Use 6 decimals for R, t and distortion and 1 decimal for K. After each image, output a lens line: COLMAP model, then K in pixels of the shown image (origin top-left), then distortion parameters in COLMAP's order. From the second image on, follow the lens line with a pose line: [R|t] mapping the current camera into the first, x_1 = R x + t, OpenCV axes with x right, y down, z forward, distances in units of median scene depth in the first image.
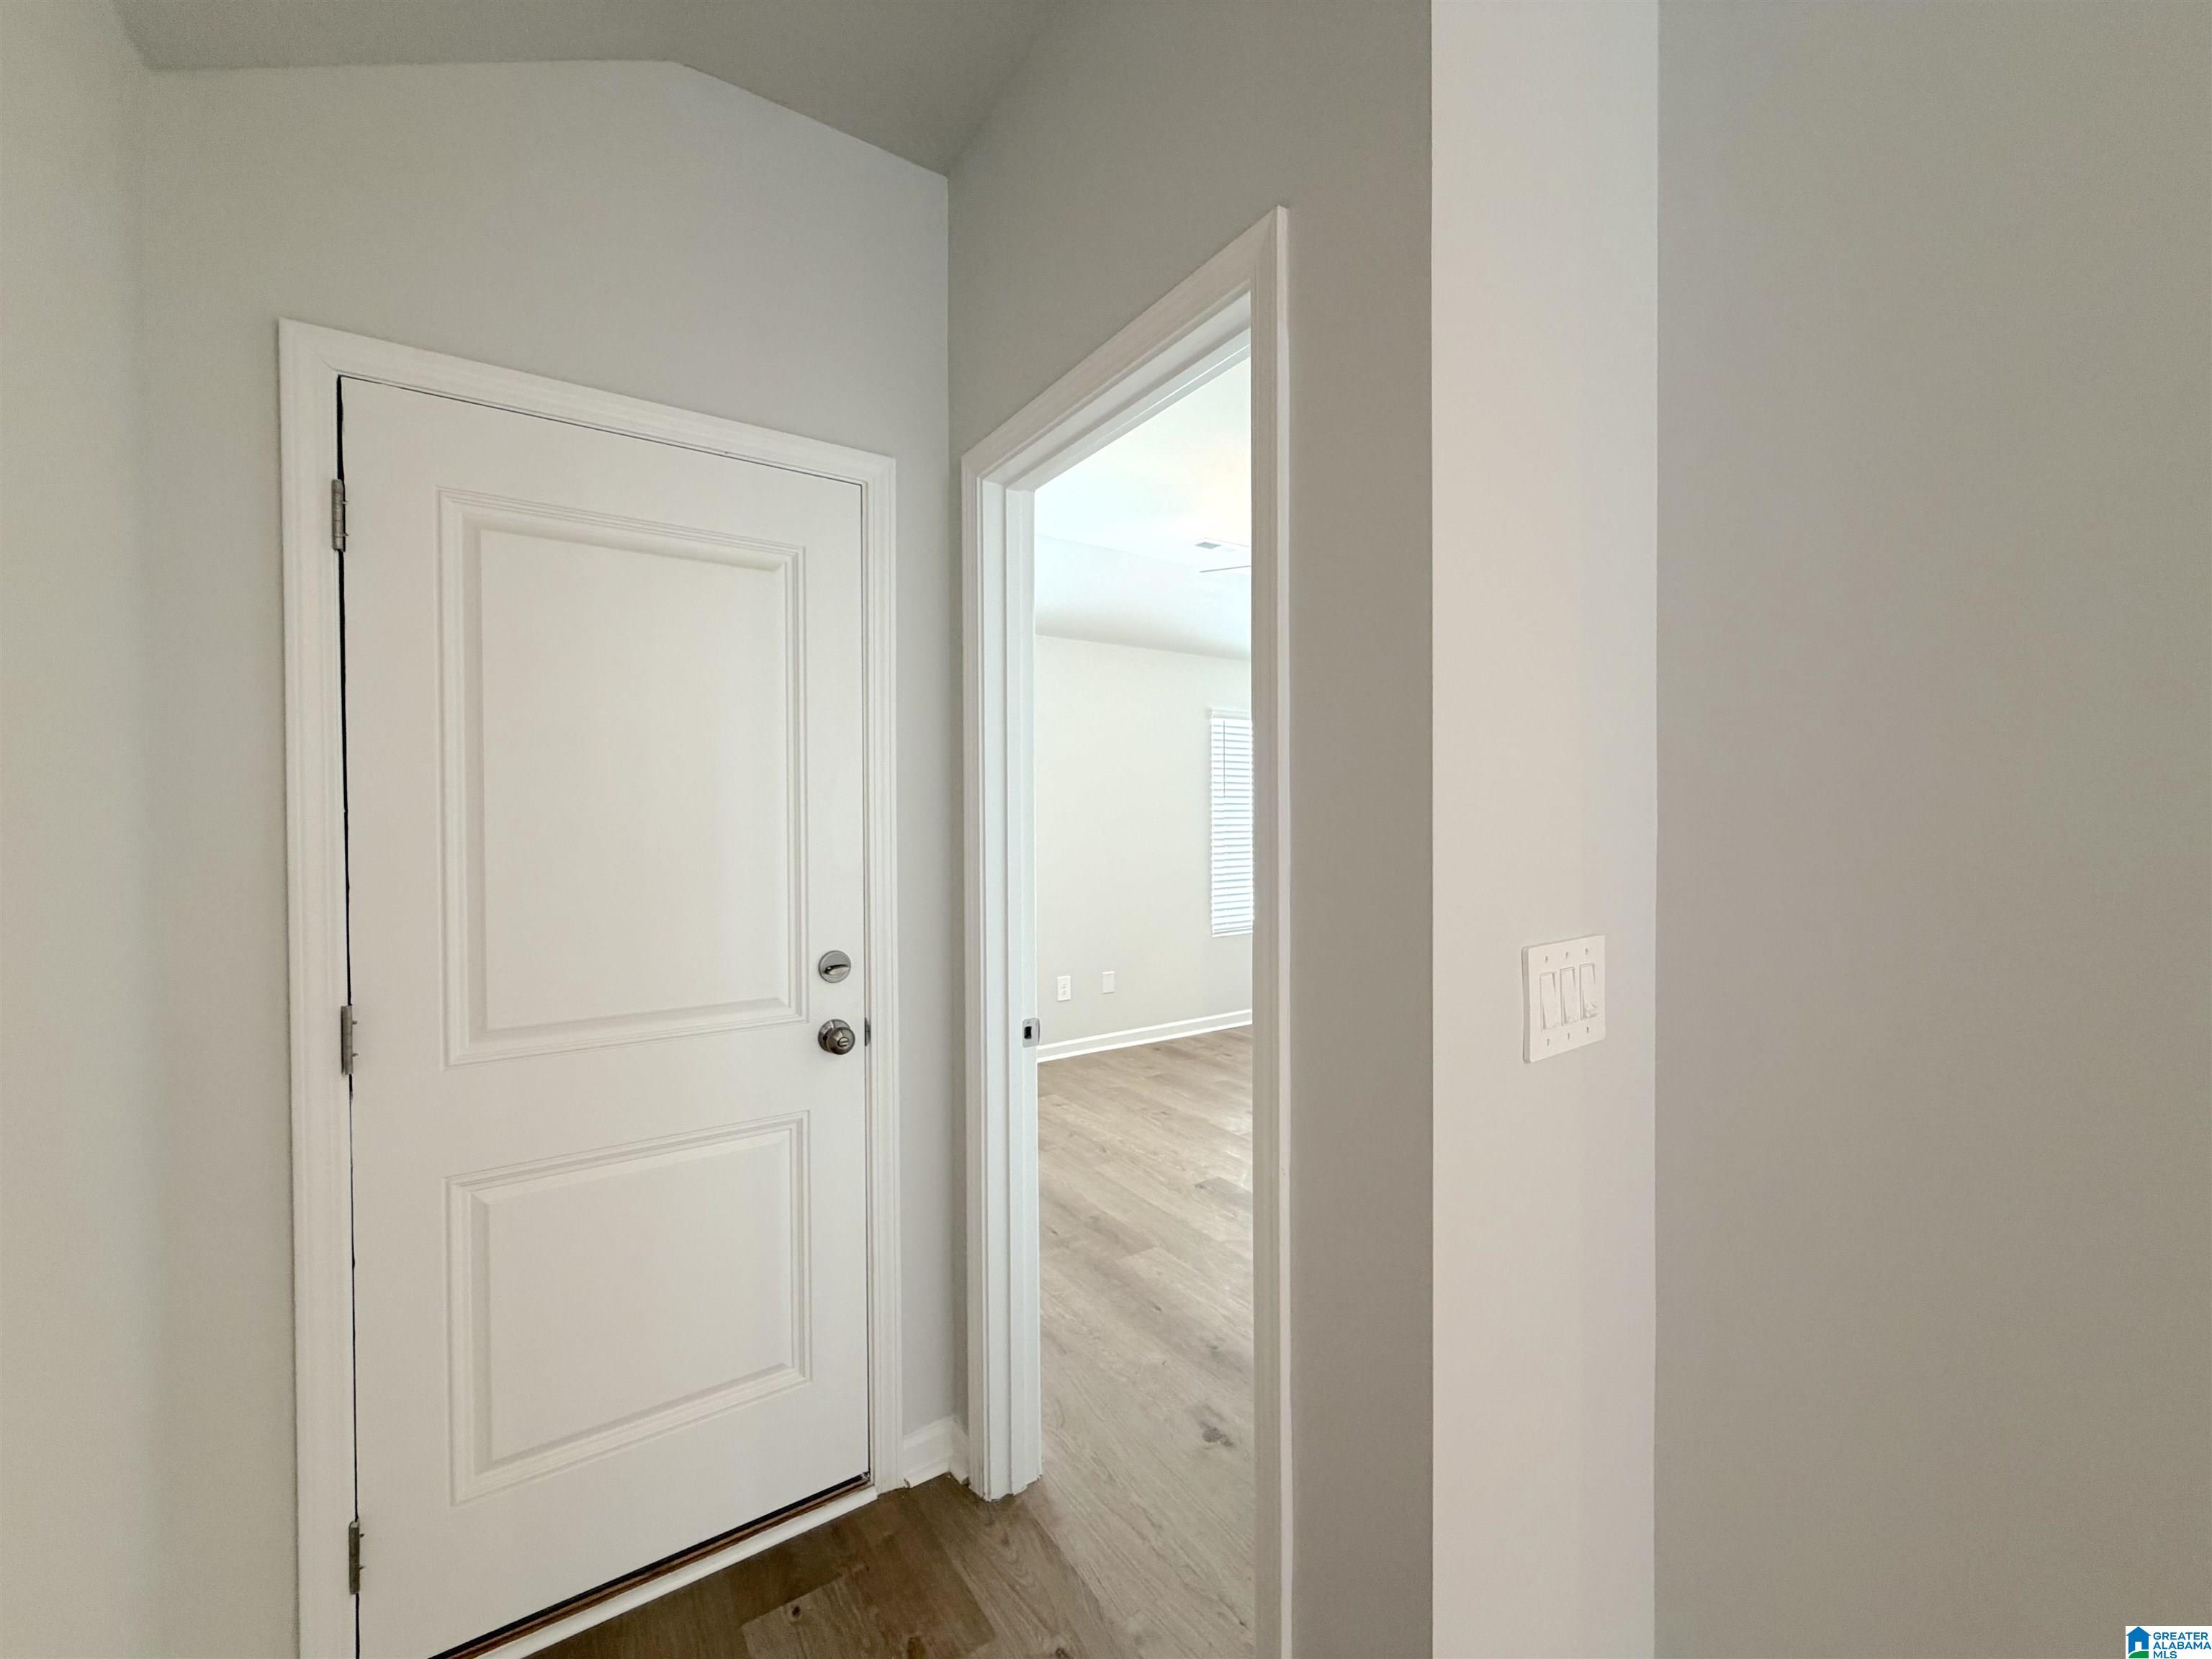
lens RADIAL K [[881.4, 0, 1096.3], [0, 881.4, 827.7], [0, 0, 1]] dist [-0.000750, -0.000538]
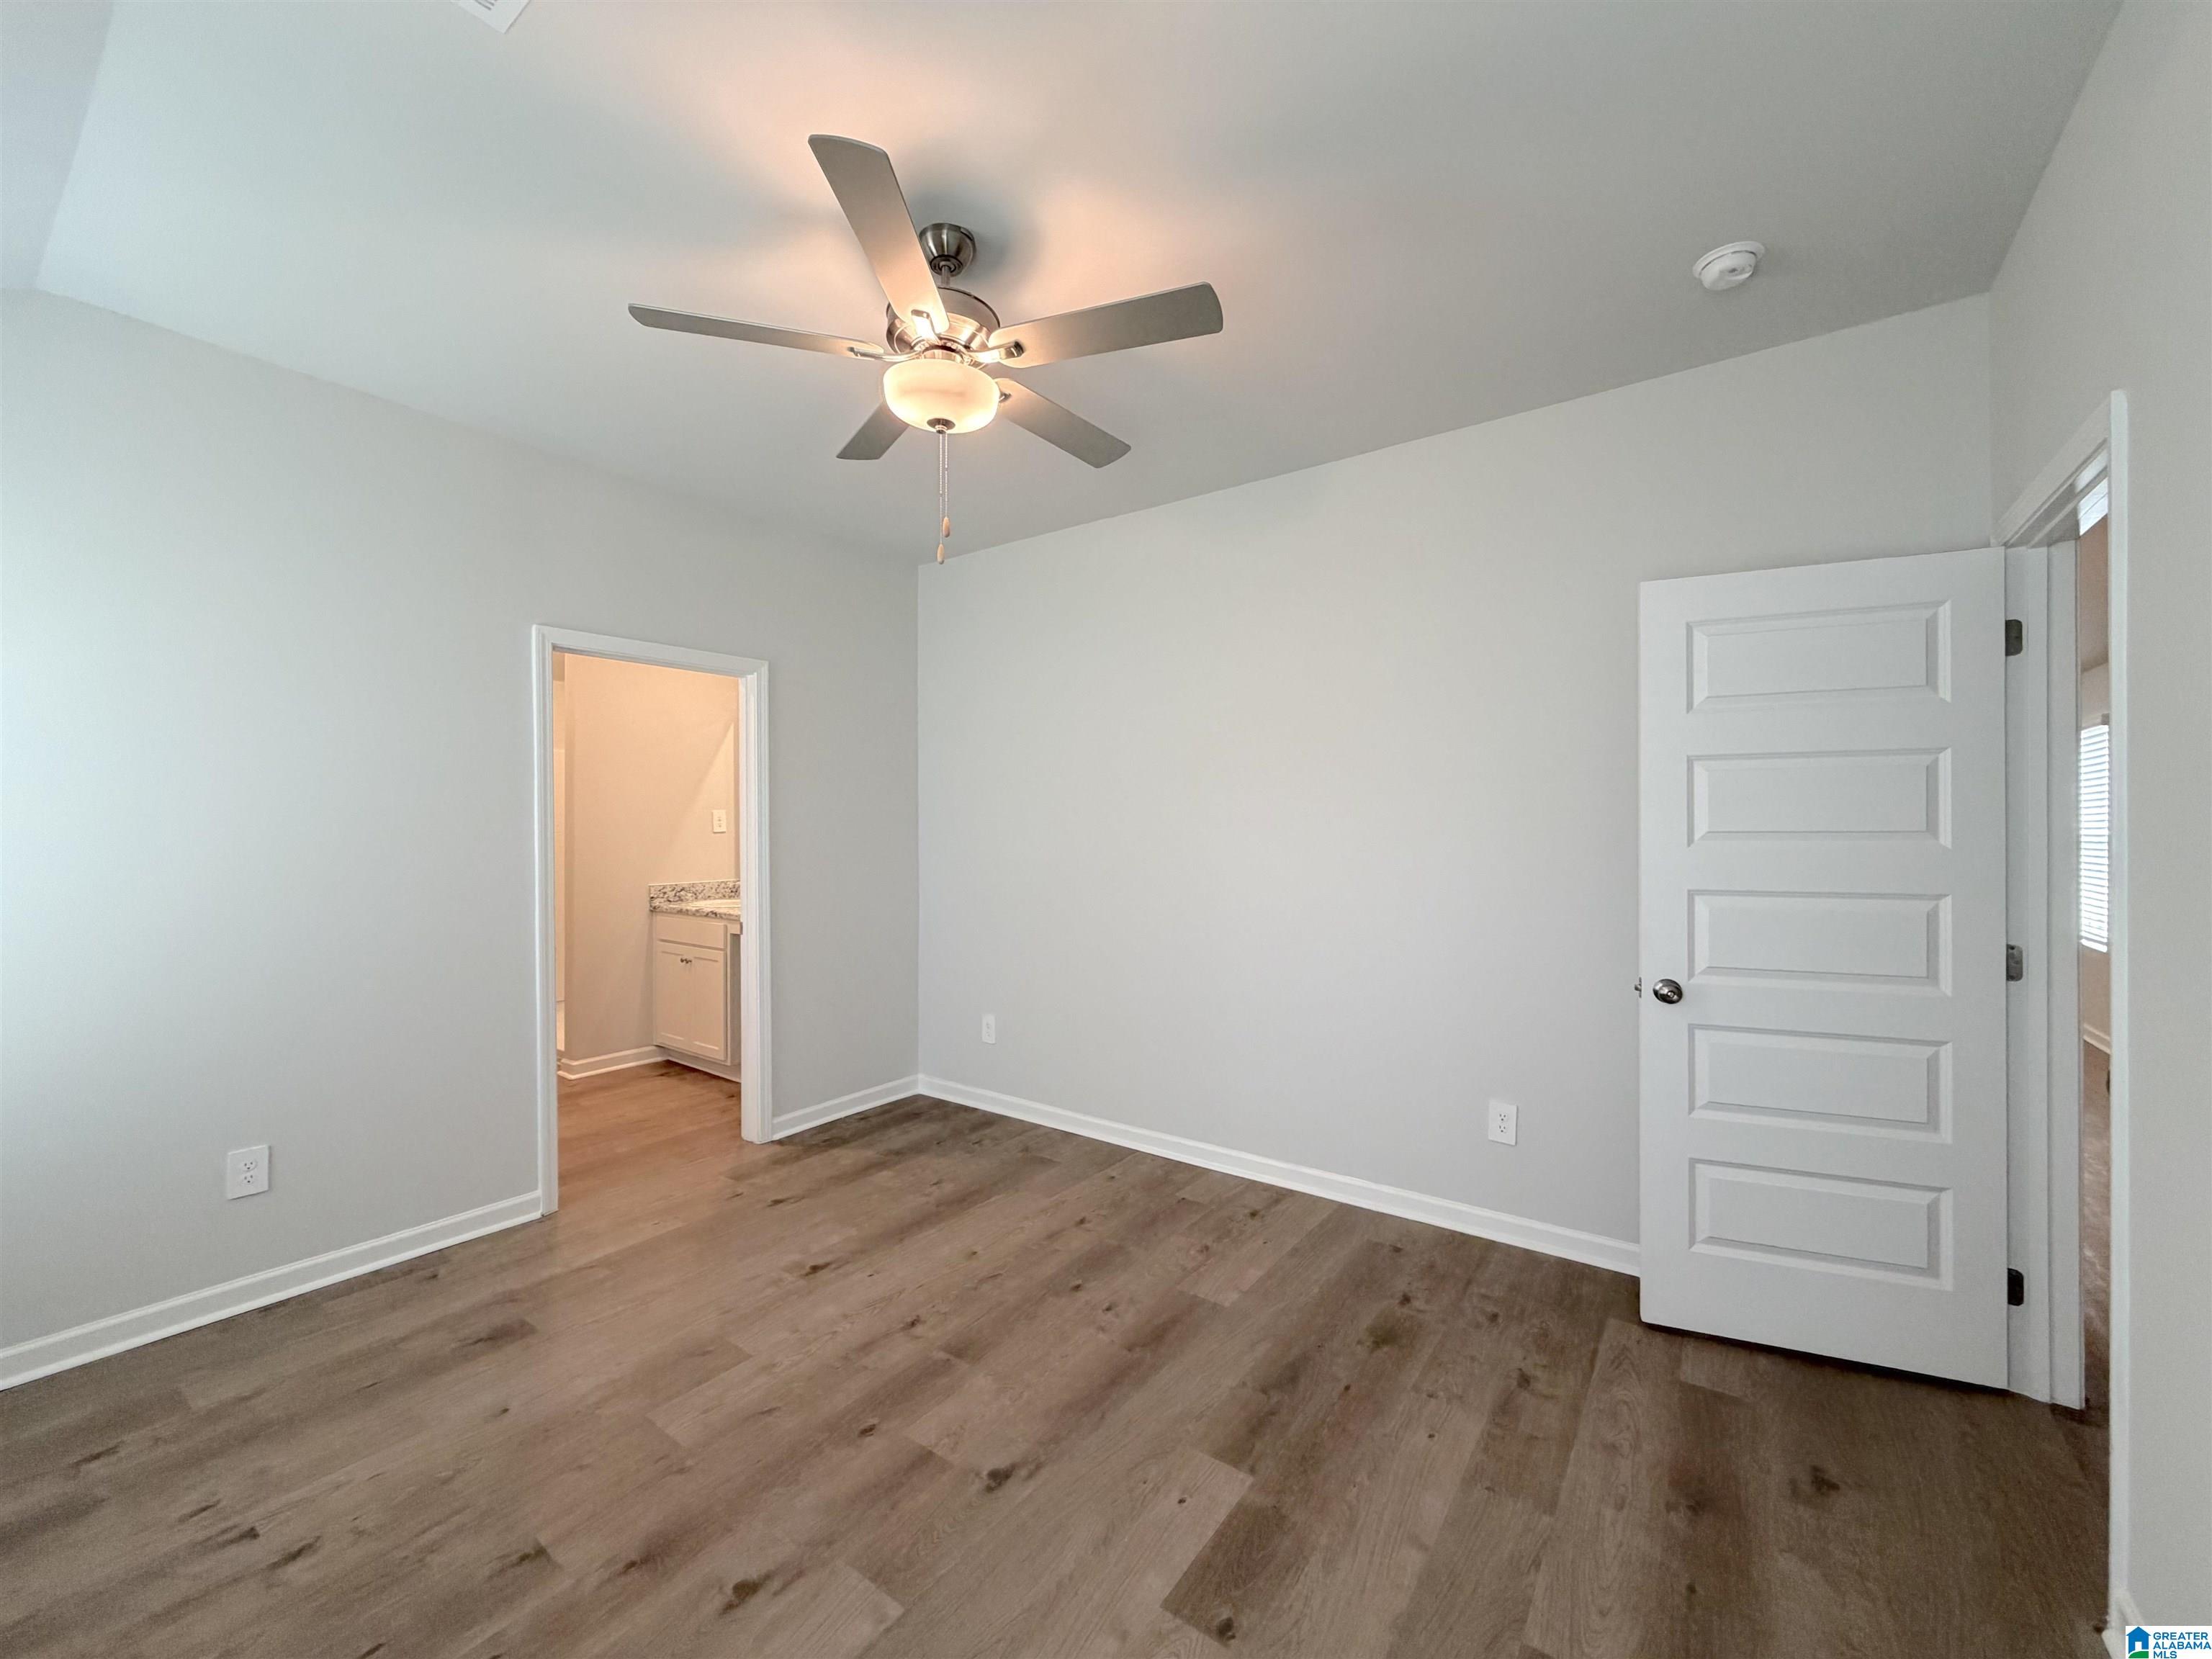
lens RADIAL K [[881.1, 0, 1100.6], [0, 881.1, 829.0], [0, 0, 1]] dist [0.000866, 0.000539]
pose [[-0.338563, 0.005972, 0.940925, -0.211439], [0.010784, 0.999939, -0.002467, -0.008838], [-0.940882, 0.009311, -0.338607, 0.867459]]
